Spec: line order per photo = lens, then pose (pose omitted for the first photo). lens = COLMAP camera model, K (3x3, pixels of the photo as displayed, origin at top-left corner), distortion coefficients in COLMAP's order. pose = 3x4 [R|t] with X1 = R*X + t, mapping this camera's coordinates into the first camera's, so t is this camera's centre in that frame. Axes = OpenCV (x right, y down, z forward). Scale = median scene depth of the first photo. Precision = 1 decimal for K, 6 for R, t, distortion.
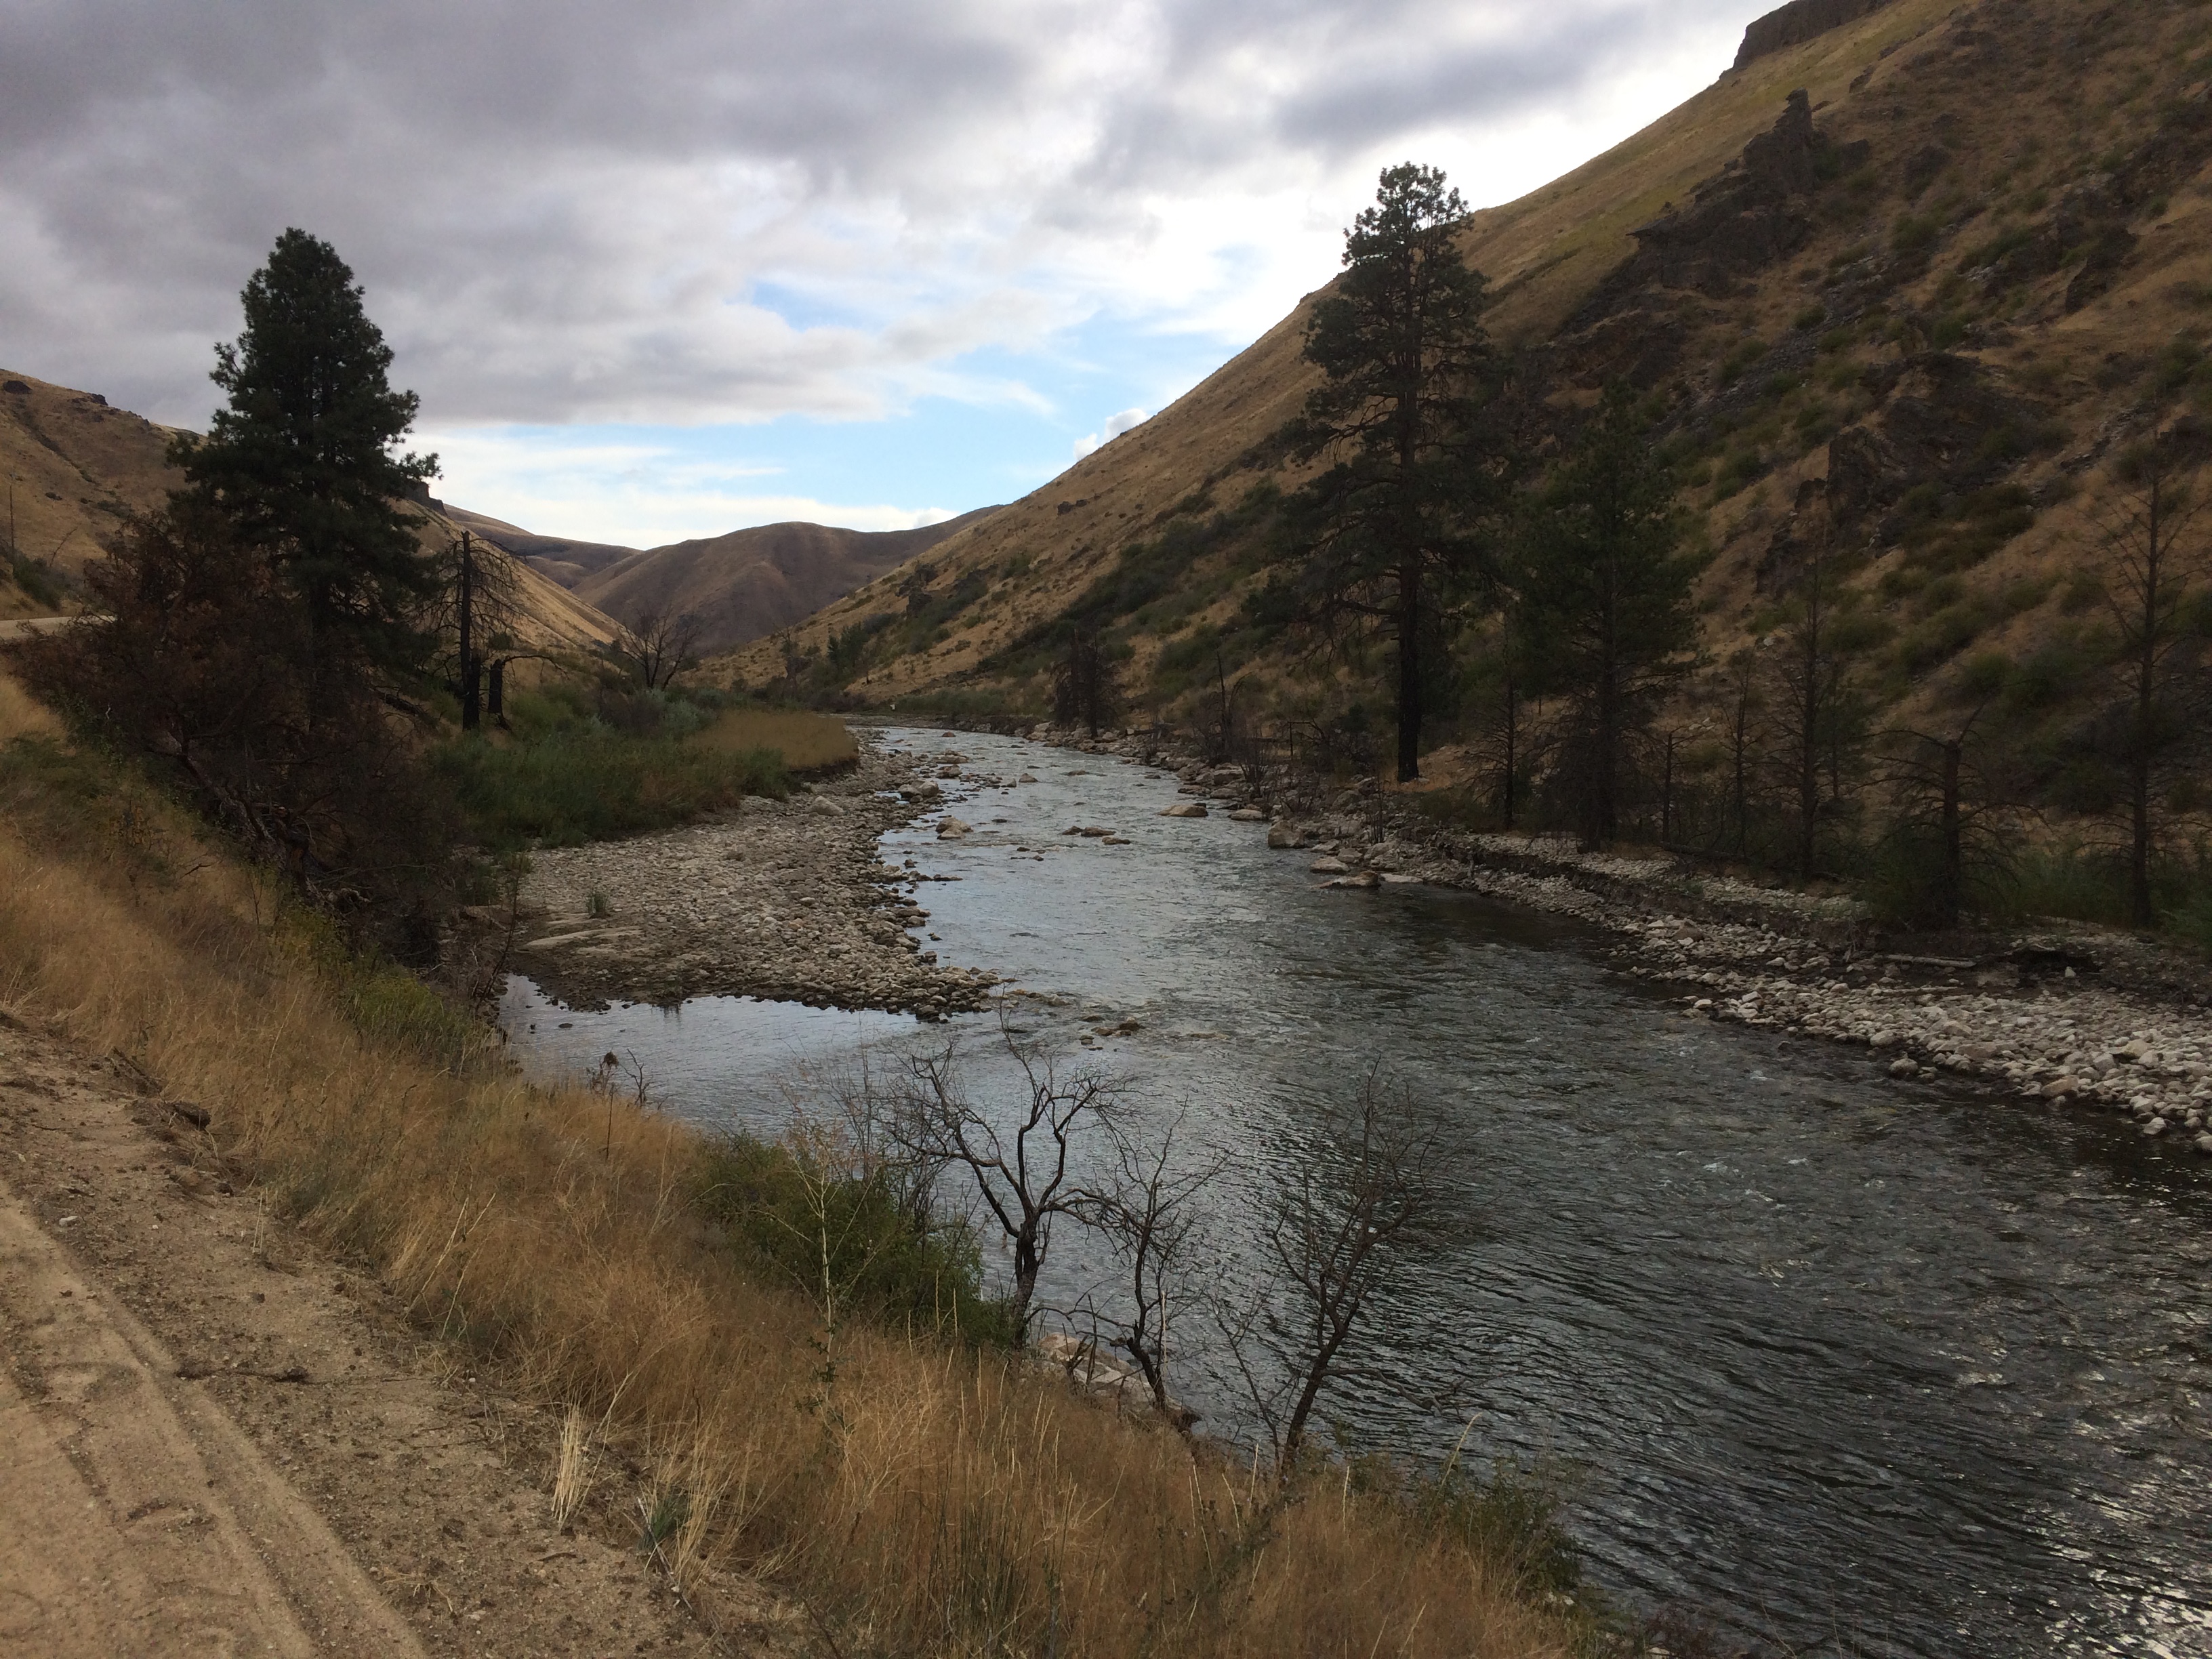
lens RADIAL K [[1913.1, 0, 1106.0], [0, 1913.1, 829.5], [0, 0, 1]] dist [0.082001, -0.103360]
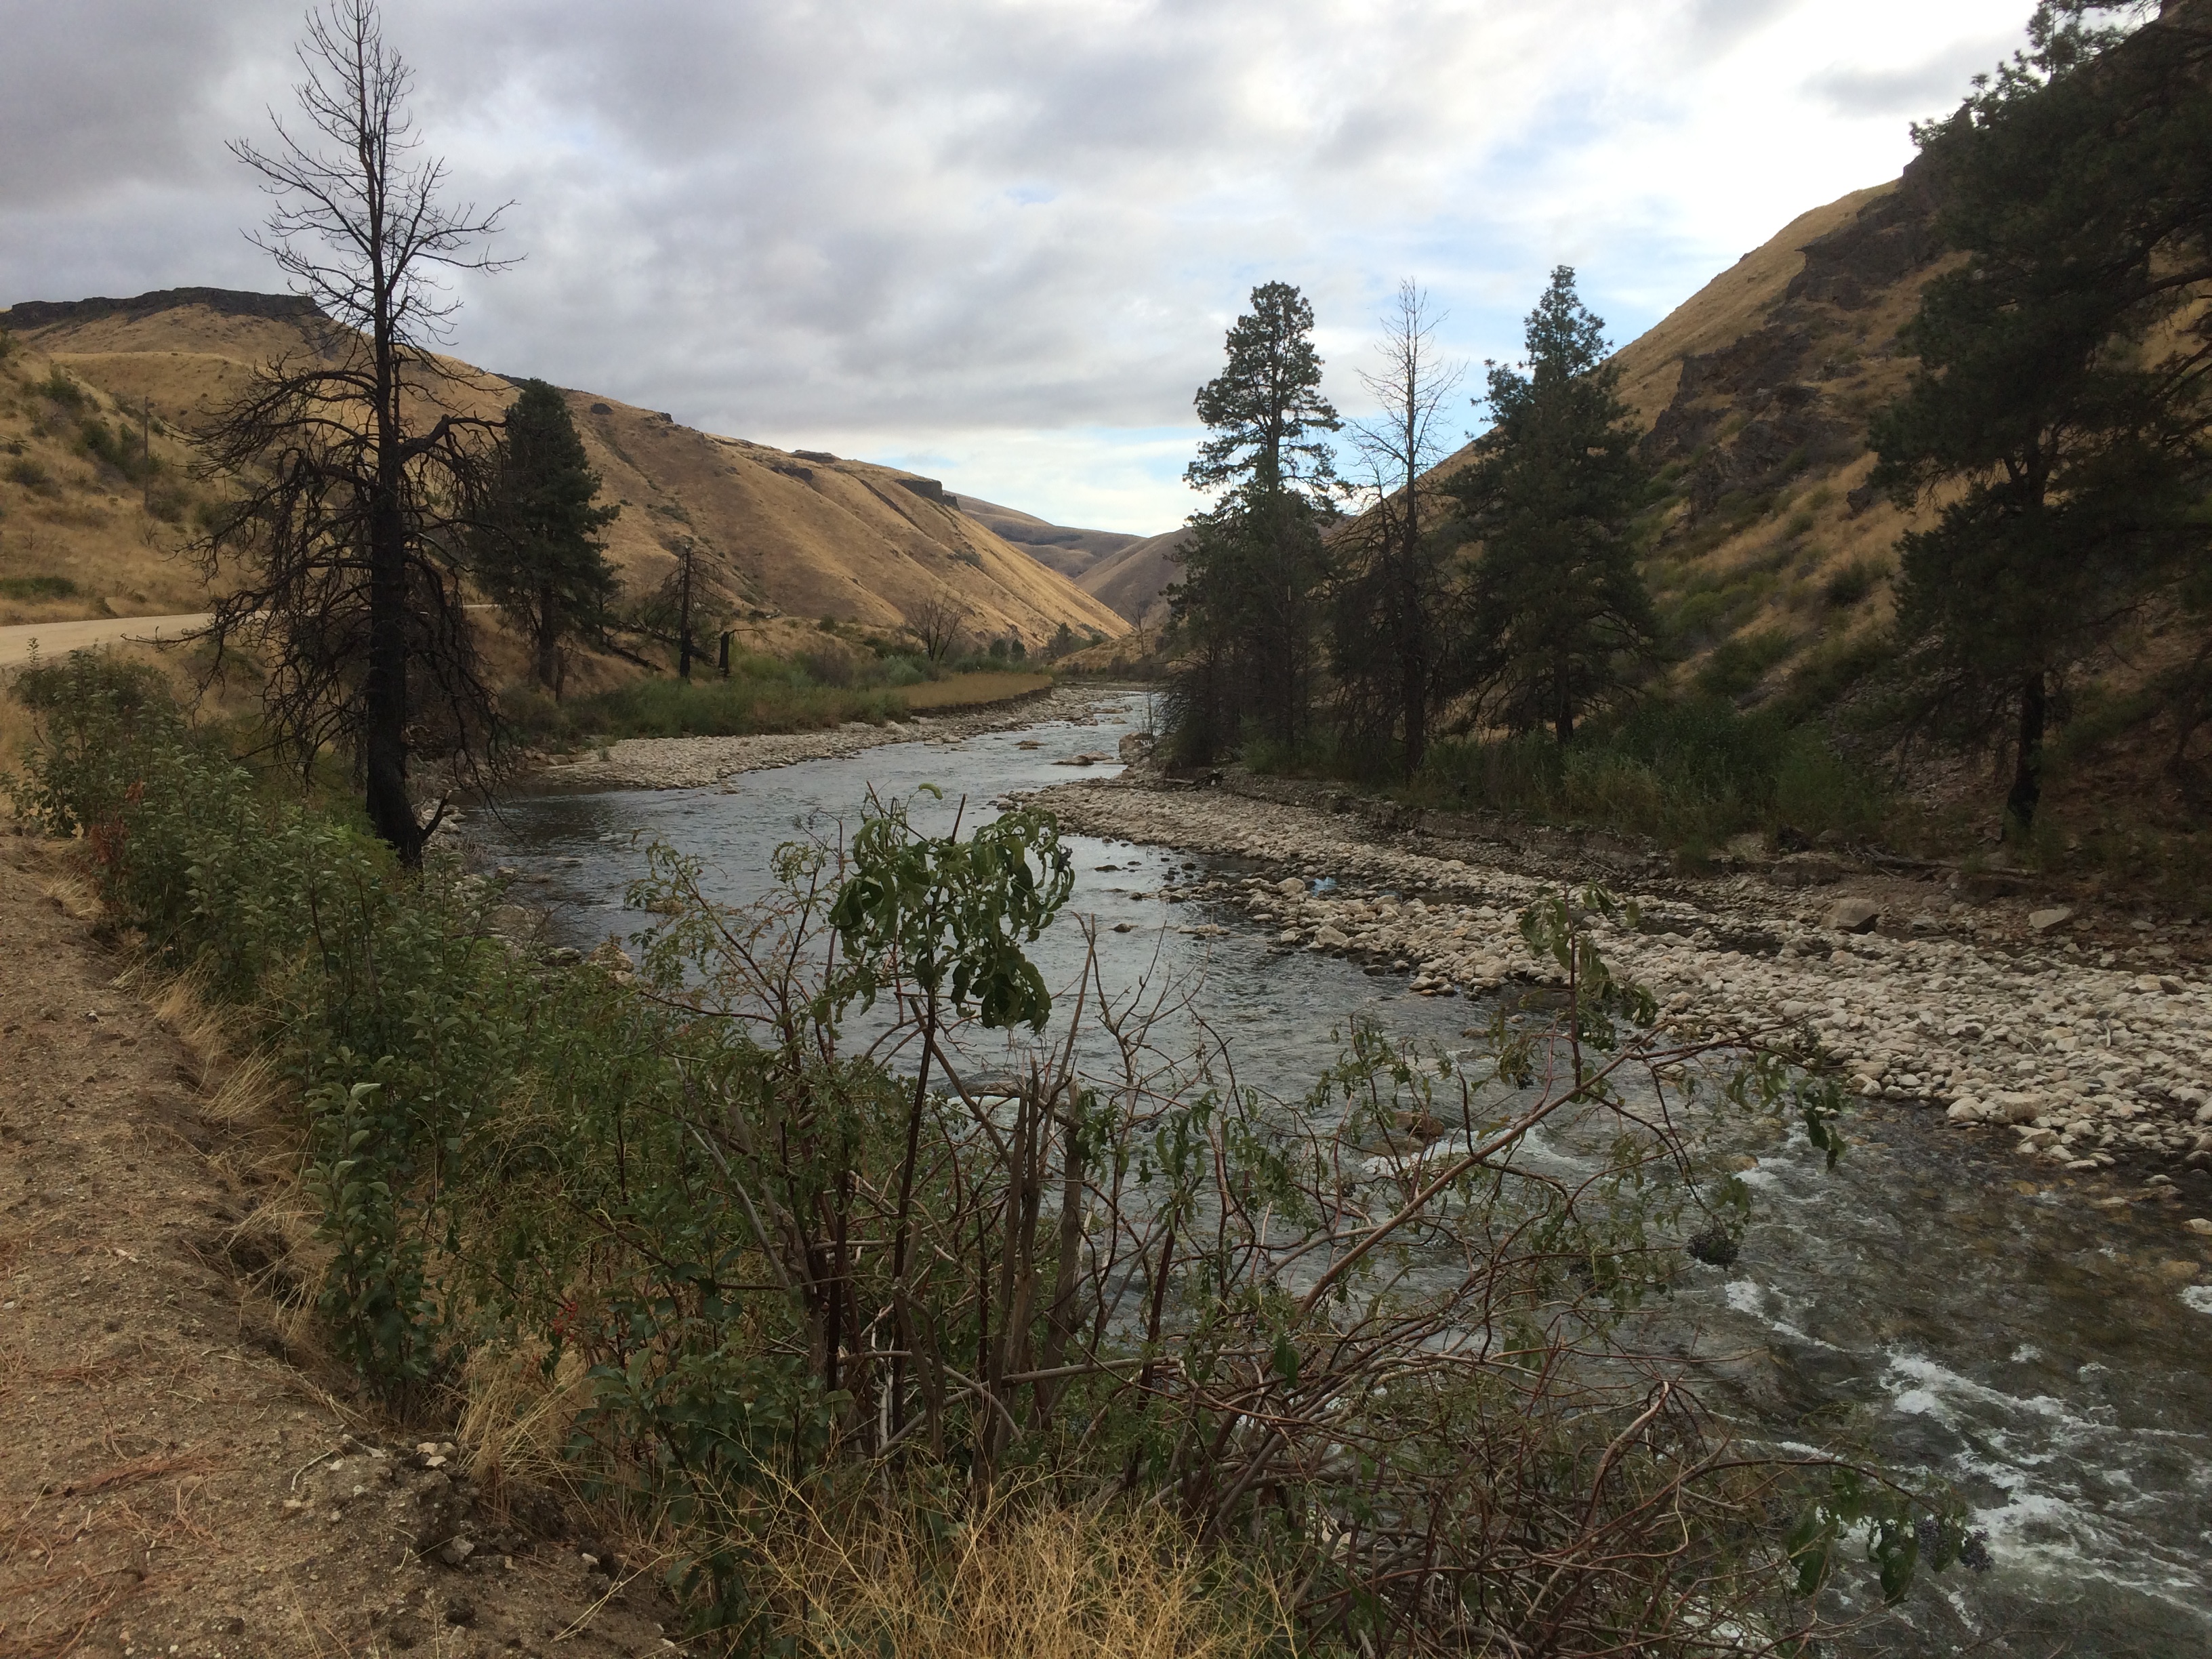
lens RADIAL K [[1913.1, 0, 1106.0], [0, 1913.1, 829.5], [0, 0, 1]] dist [0.082001, -0.103360]
pose [[0.965010, 0.023965, -0.261116, 0.200377], [-0.021640, 0.999696, 0.011776, 0.023060], [0.261319, -0.005714, 0.965236, -0.199079]]
